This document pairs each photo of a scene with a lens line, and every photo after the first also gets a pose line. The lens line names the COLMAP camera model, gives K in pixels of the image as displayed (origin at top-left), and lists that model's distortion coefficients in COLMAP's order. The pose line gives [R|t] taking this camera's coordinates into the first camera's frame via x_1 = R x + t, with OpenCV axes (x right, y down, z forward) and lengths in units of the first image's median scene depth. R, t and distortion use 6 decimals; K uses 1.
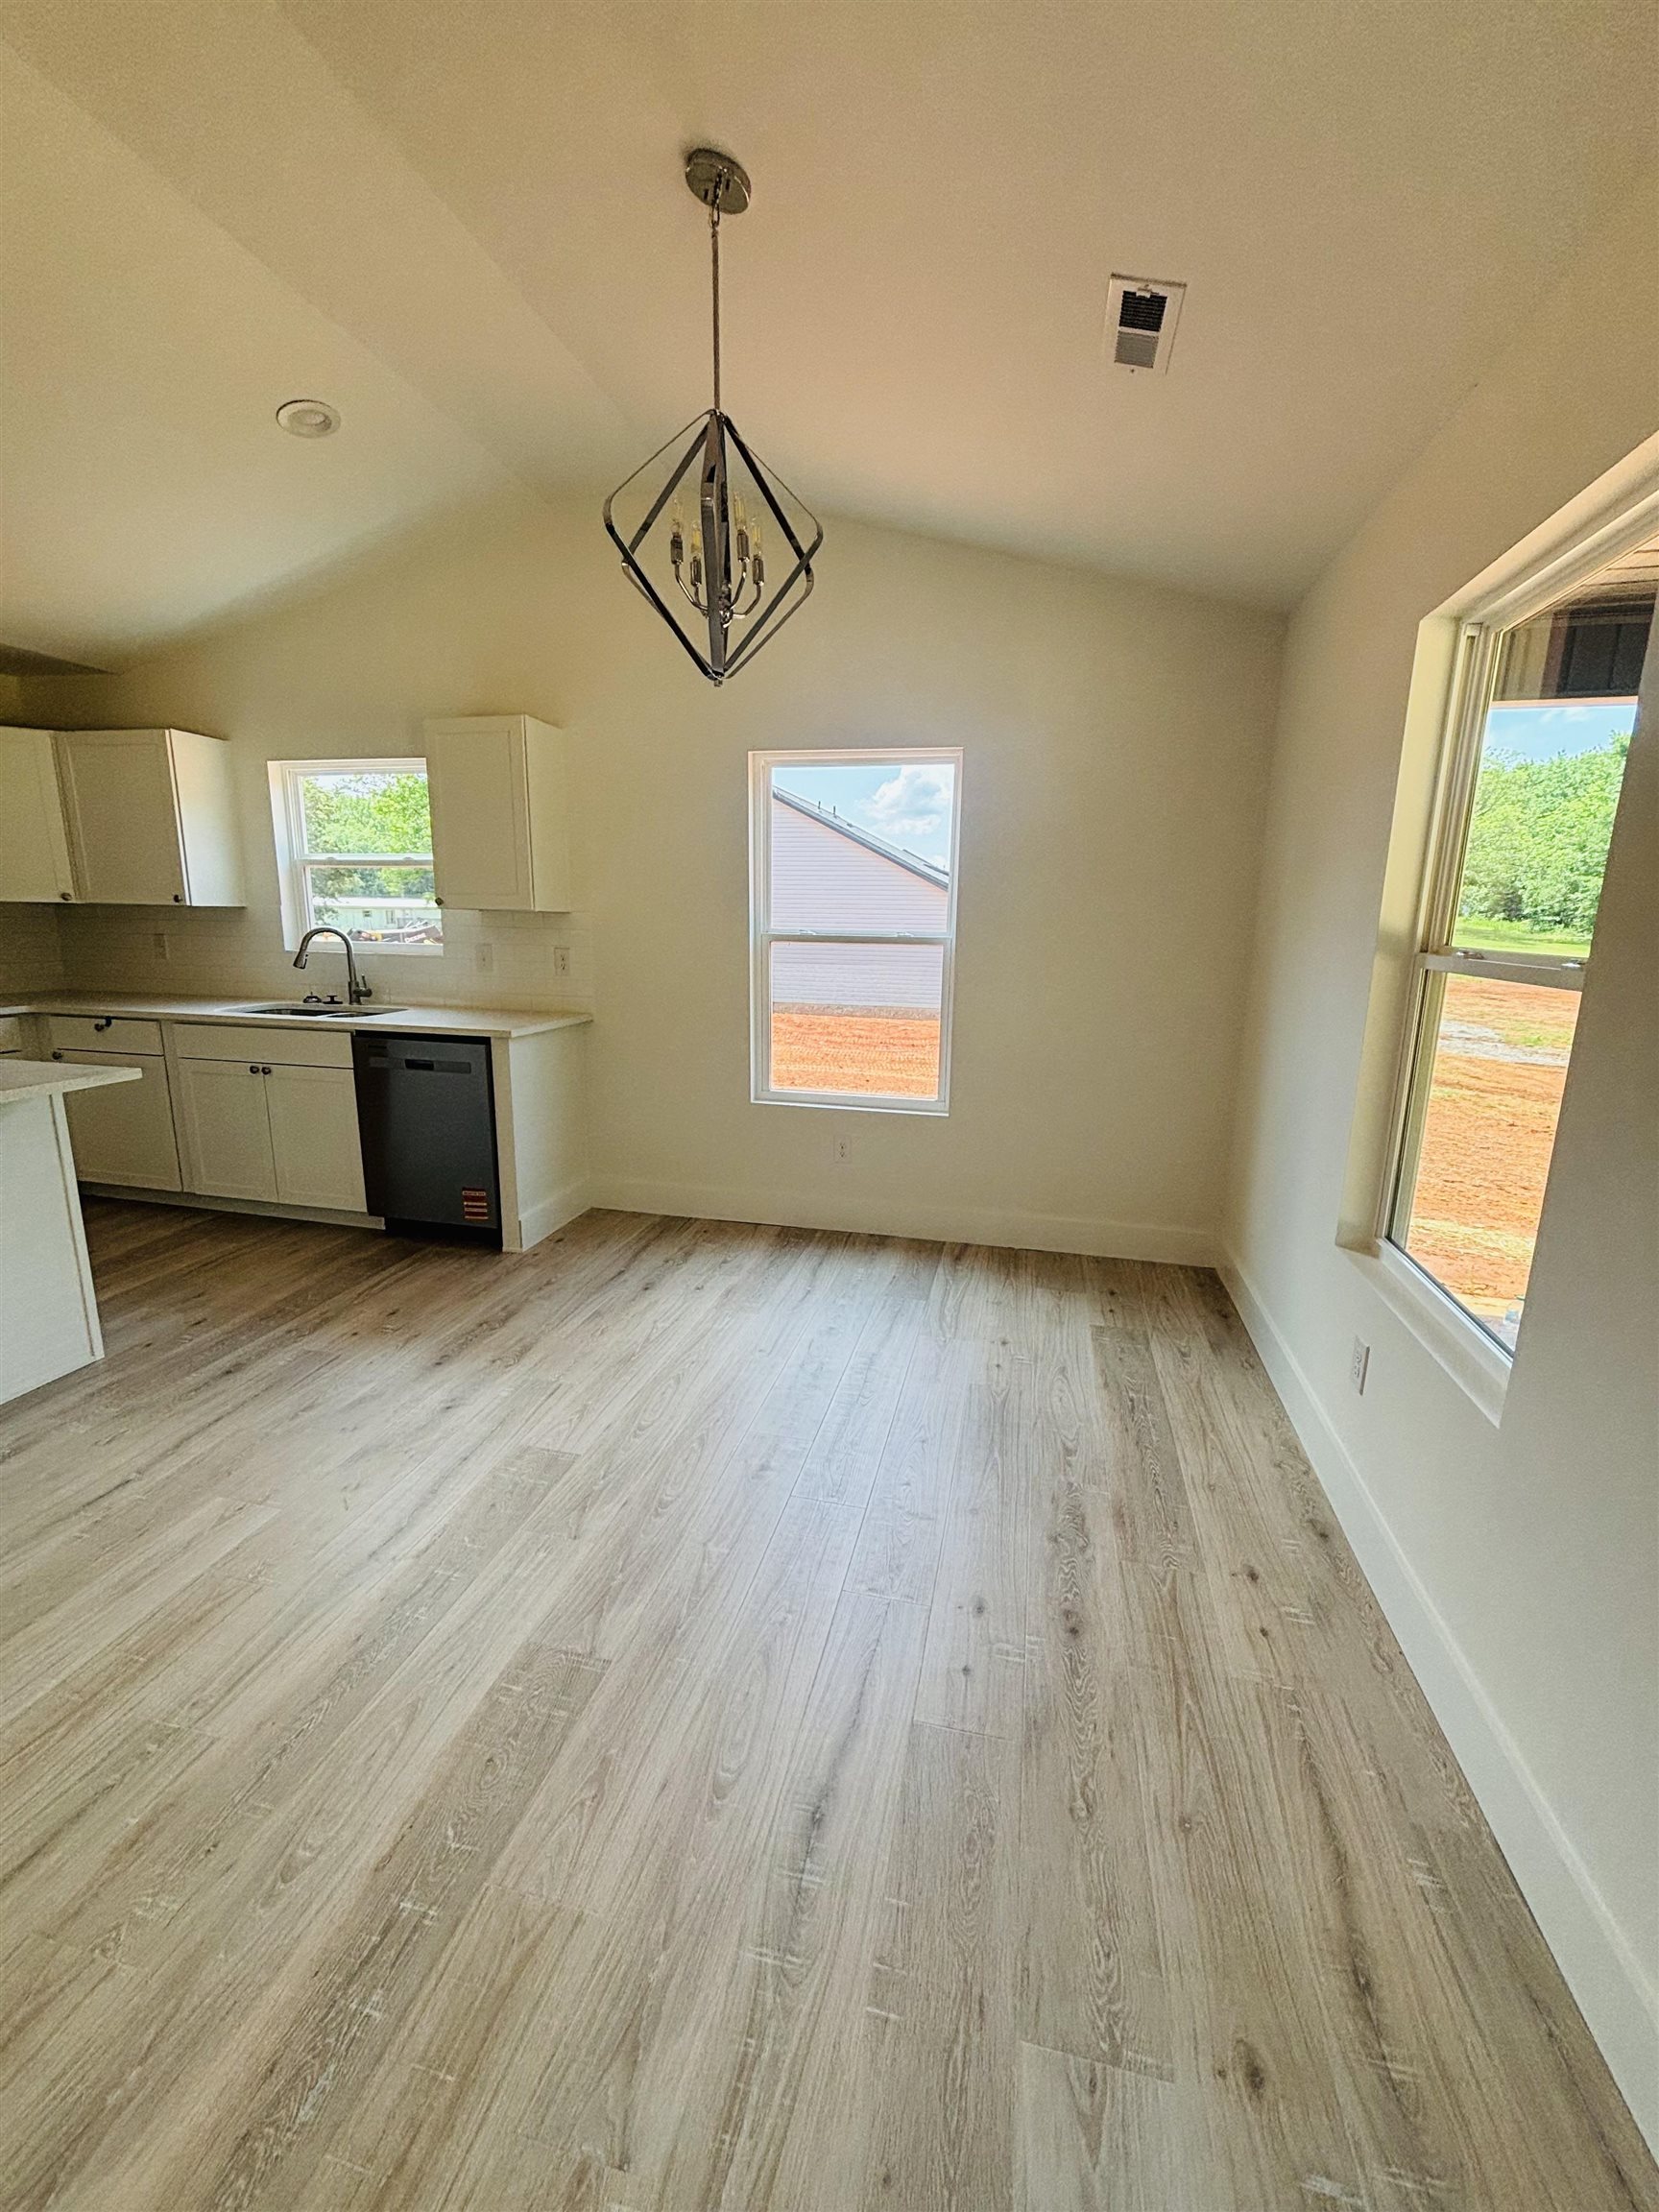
lens RADIAL K [[889.8, 0, 829.5], [0, 889.8, 1106.0], [0, 0, 1]] dist [-0.002178, 0.000925]
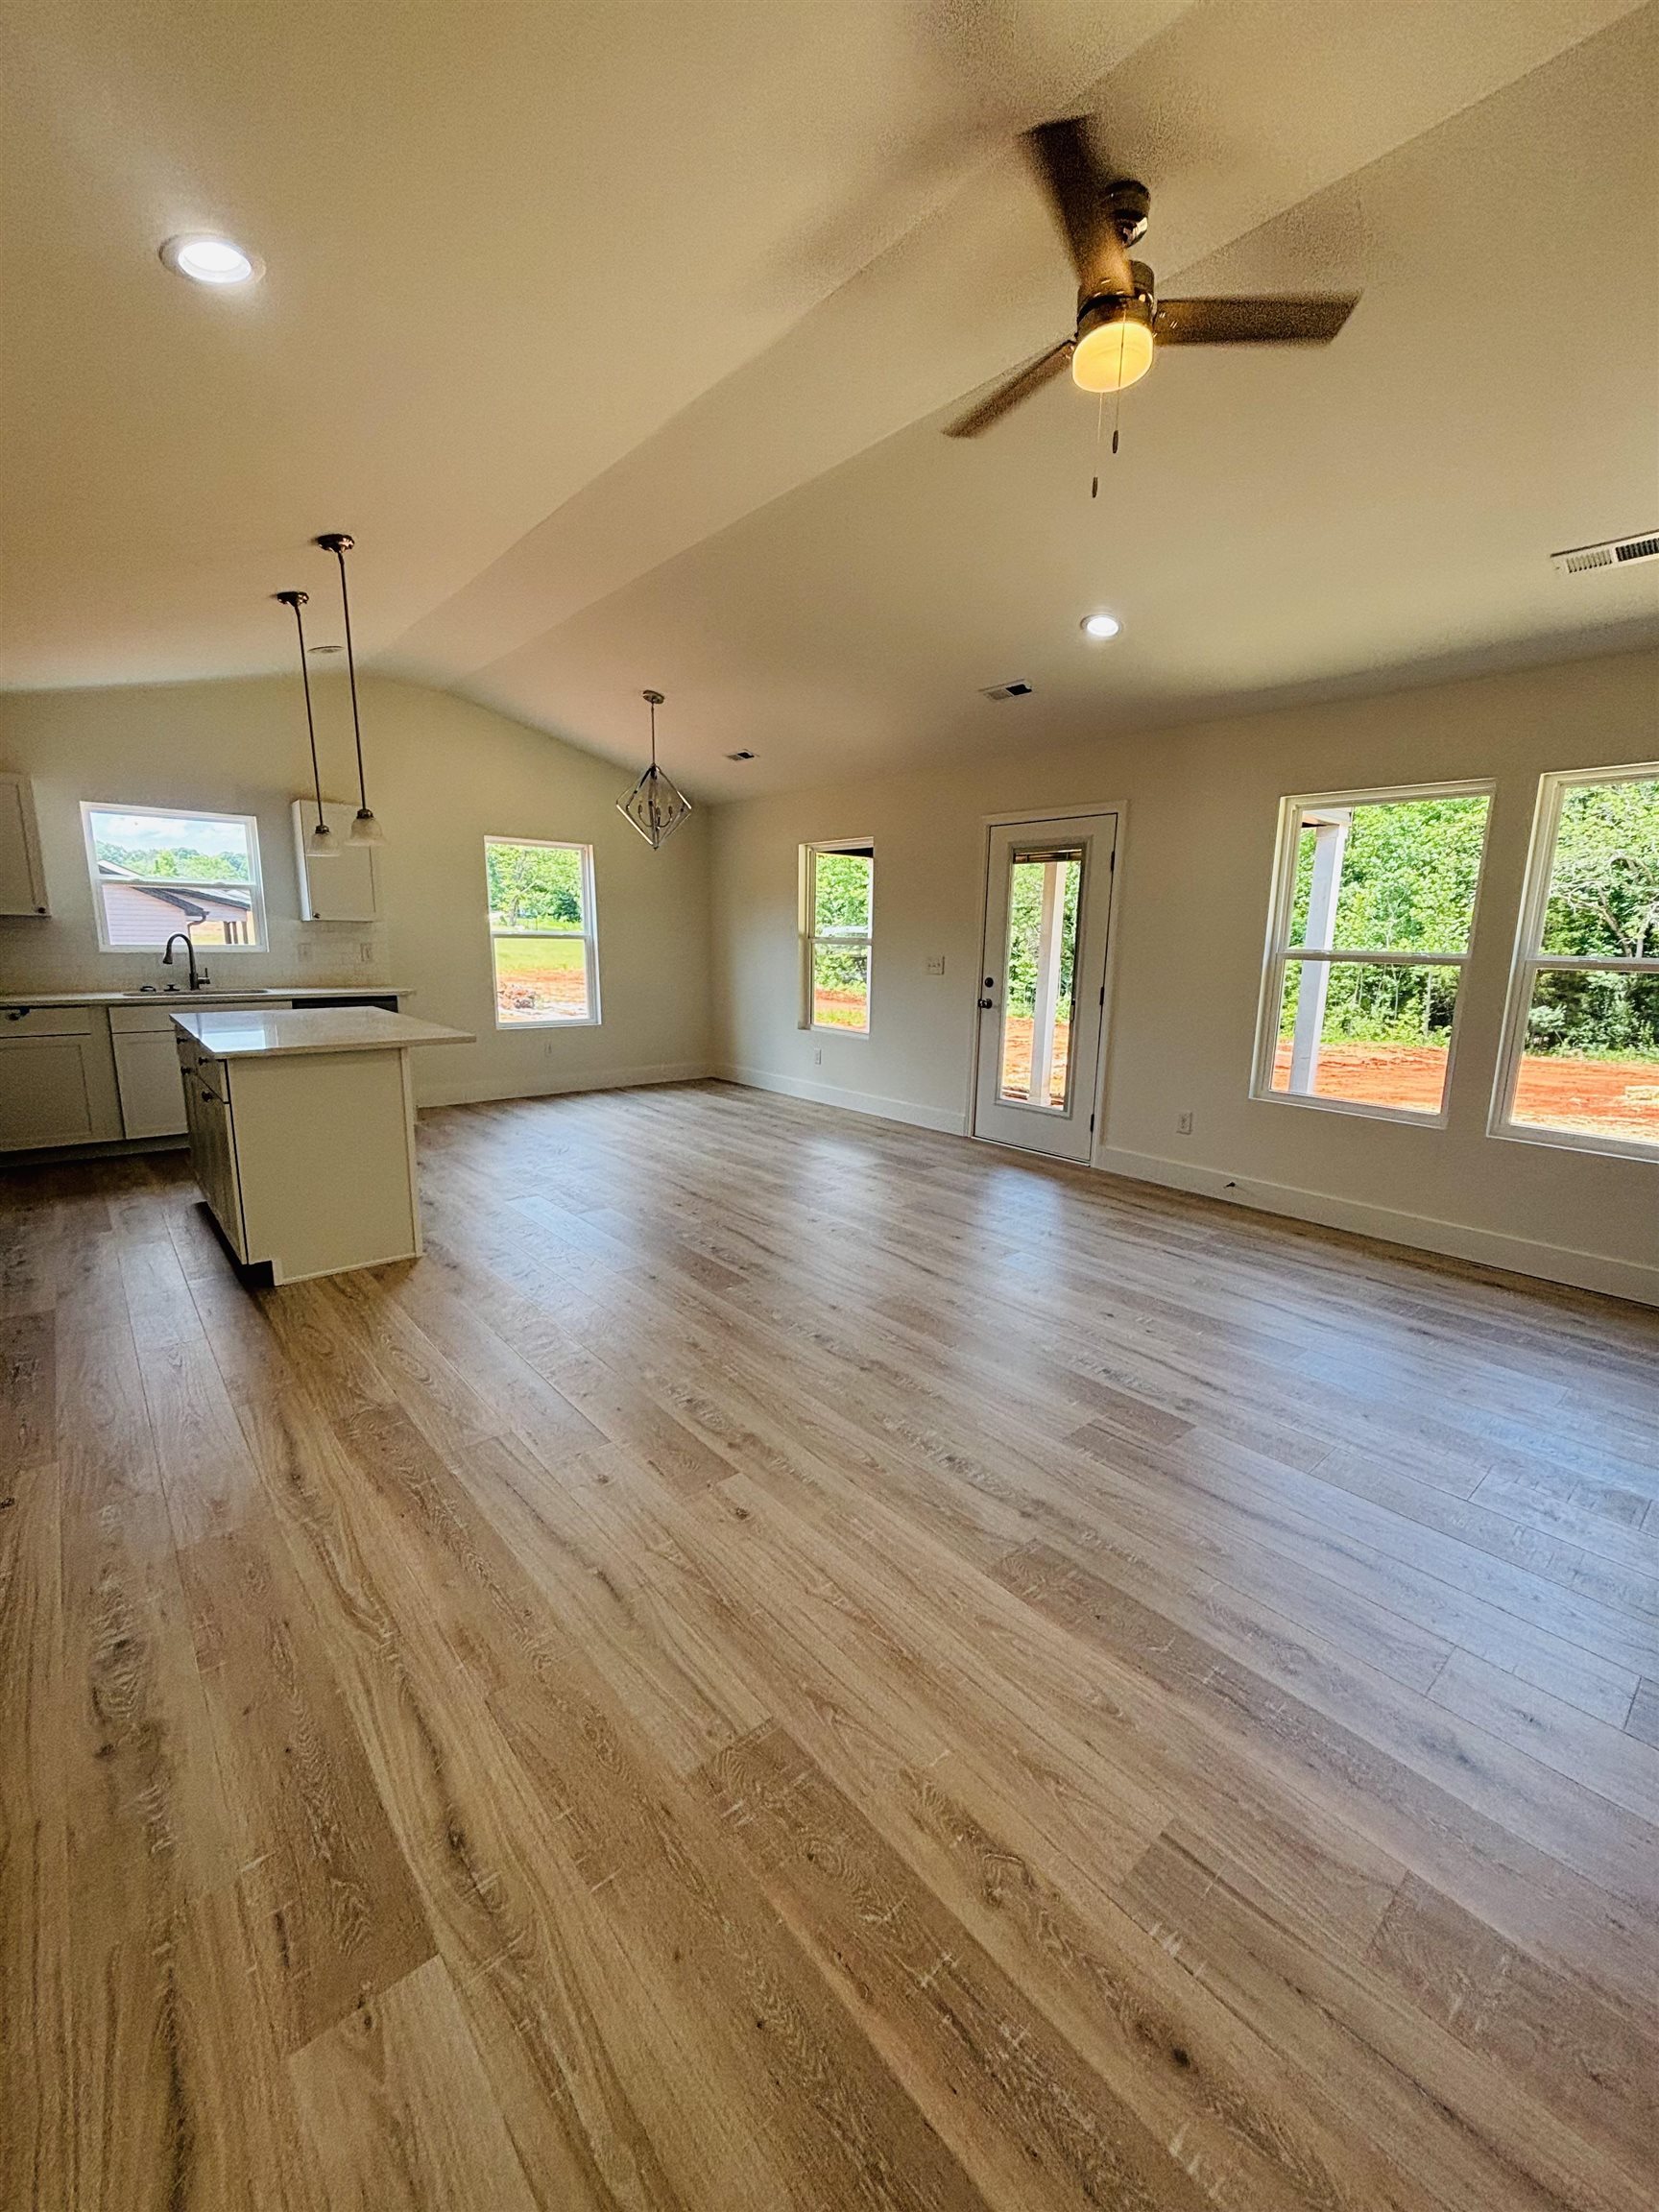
lens RADIAL K [[889.8, 0, 829.5], [0, 889.8, 1106.0], [0, 0, 1]] dist [-0.002178, 0.000925]
pose [[0.593451, -0.160630, 0.788679, -1.292746], [0.160670, 0.983803, 0.079472, 0.129819], [-0.788670, 0.079554, 0.609648, -0.690632]]
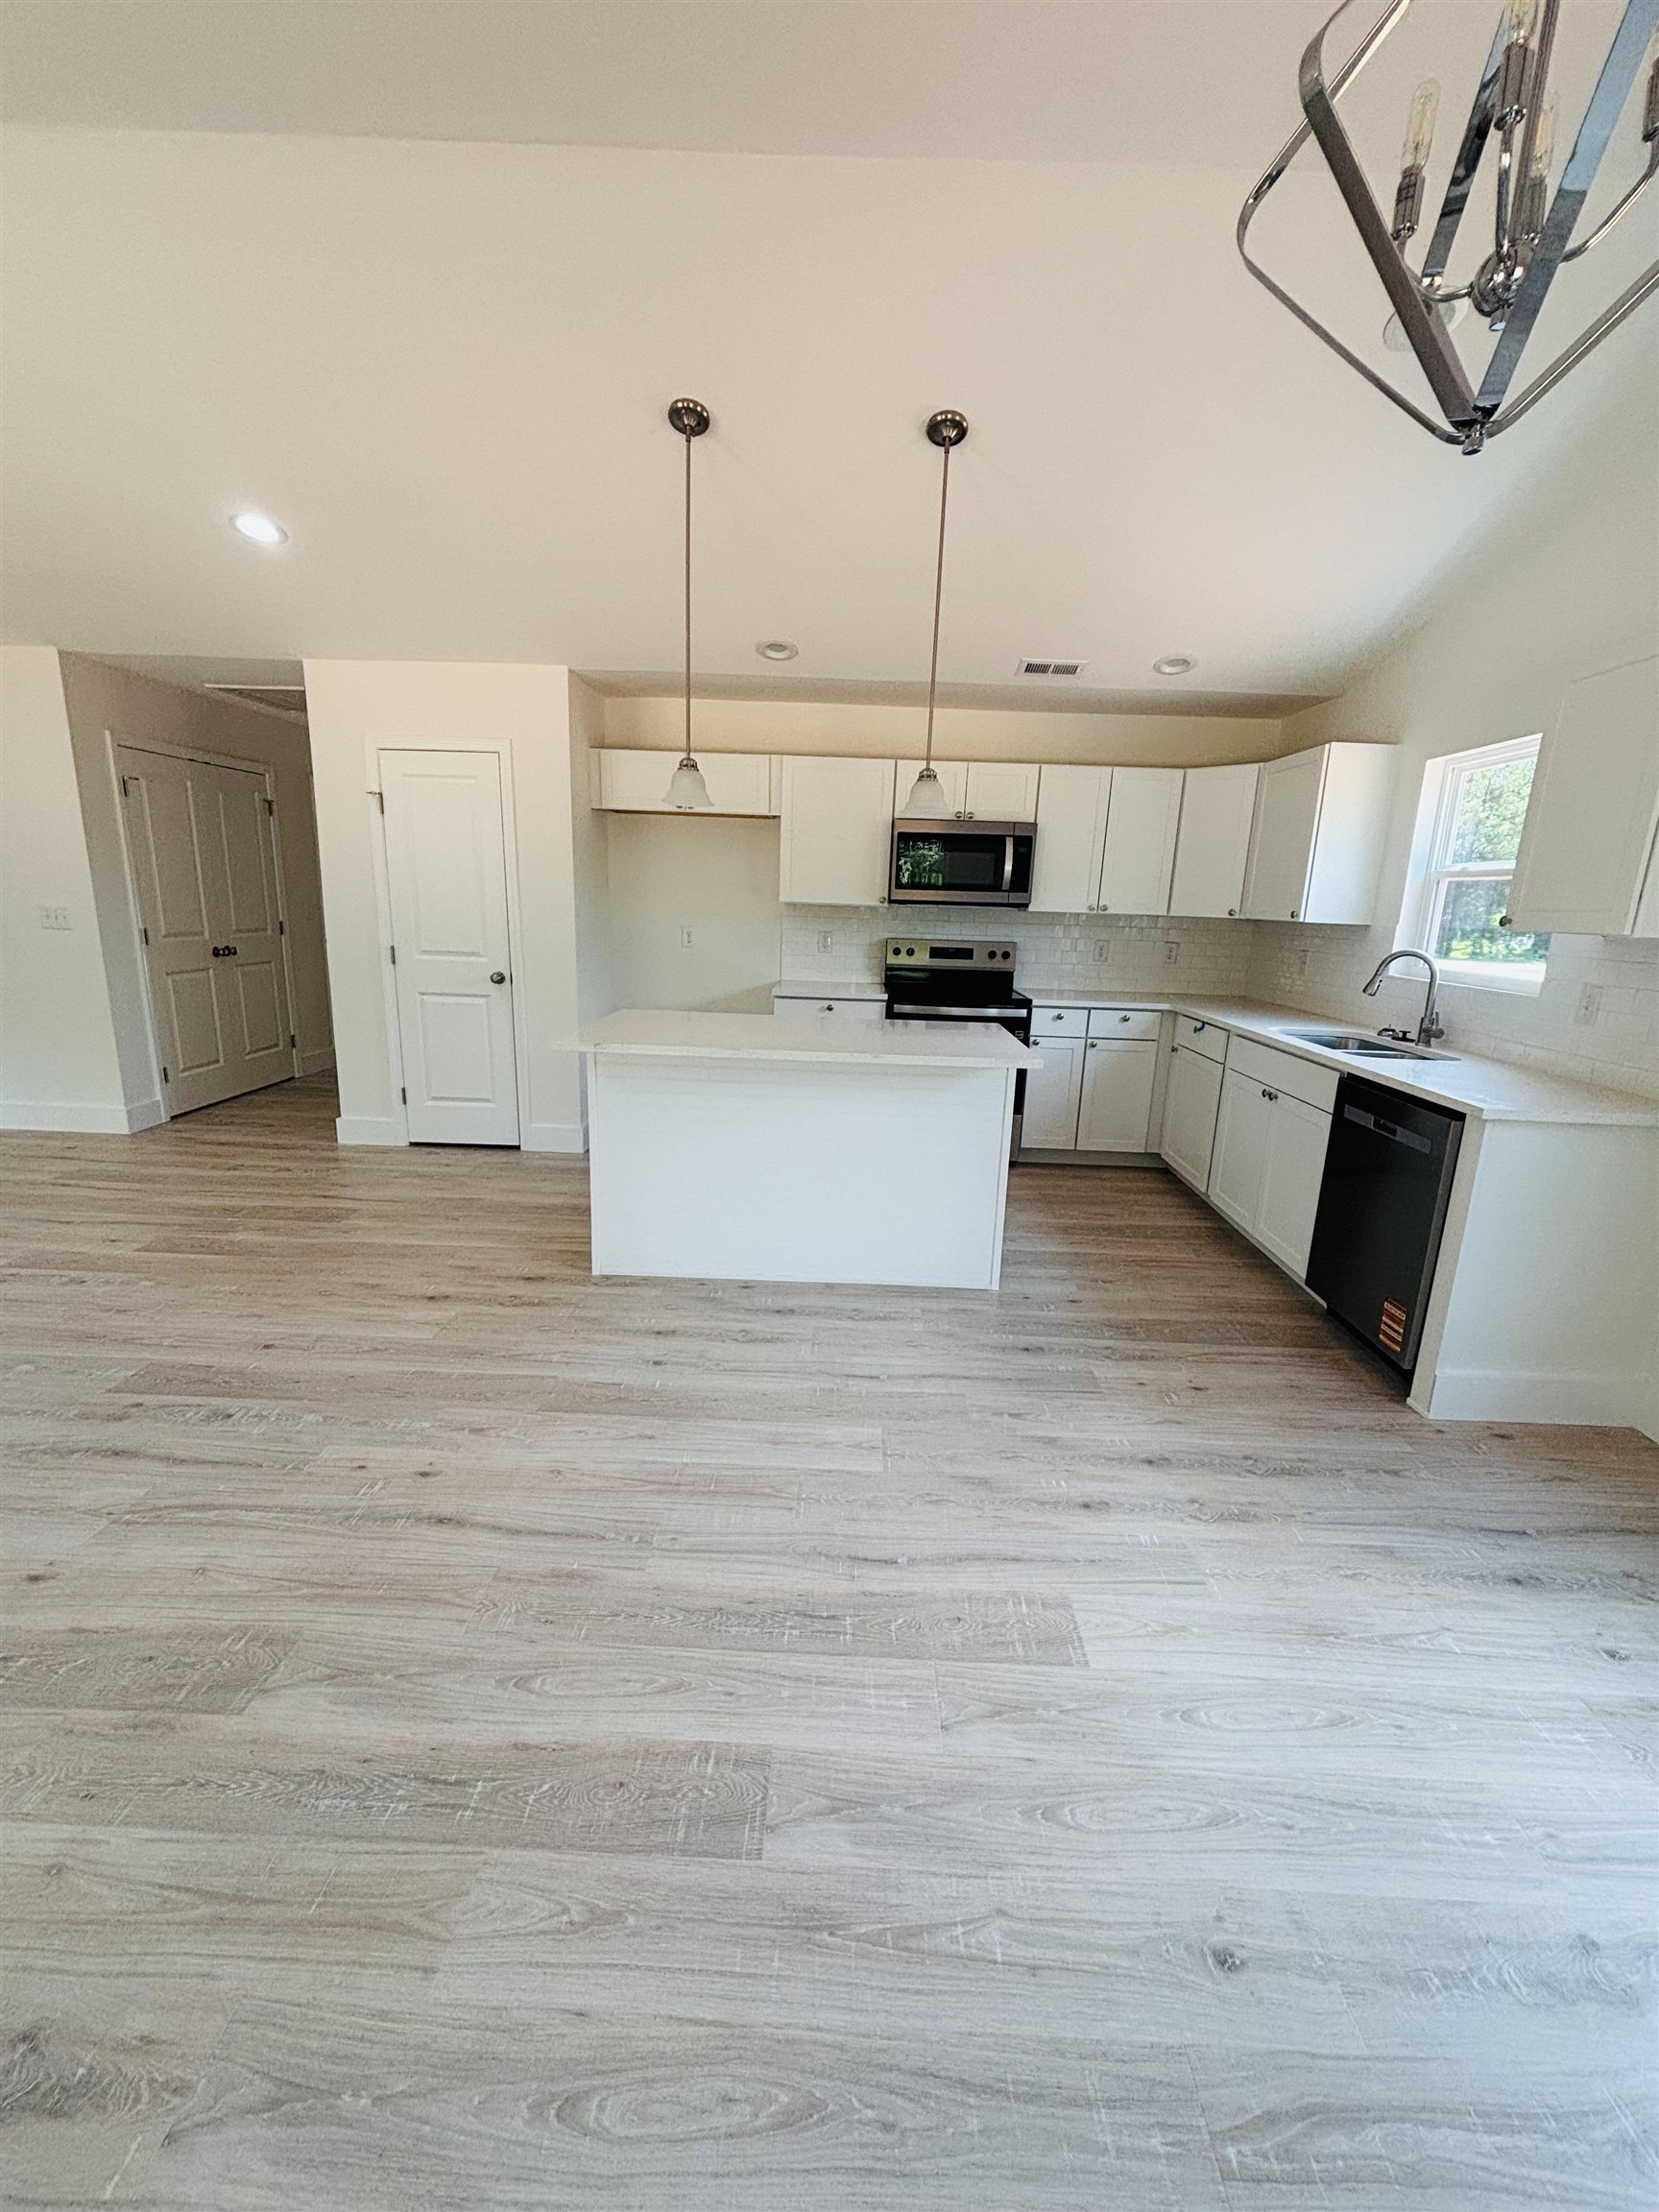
lens RADIAL K [[889.8, 0, 829.5], [0, 889.8, 1106.0], [0, 0, 1]] dist [-0.002178, 0.000925]
pose [[0.209952, 0.212162, -0.954415, 0.180694], [-0.239827, 0.957524, 0.160096, -0.074206], [0.947841, 0.195282, 0.251916, 0.349743]]
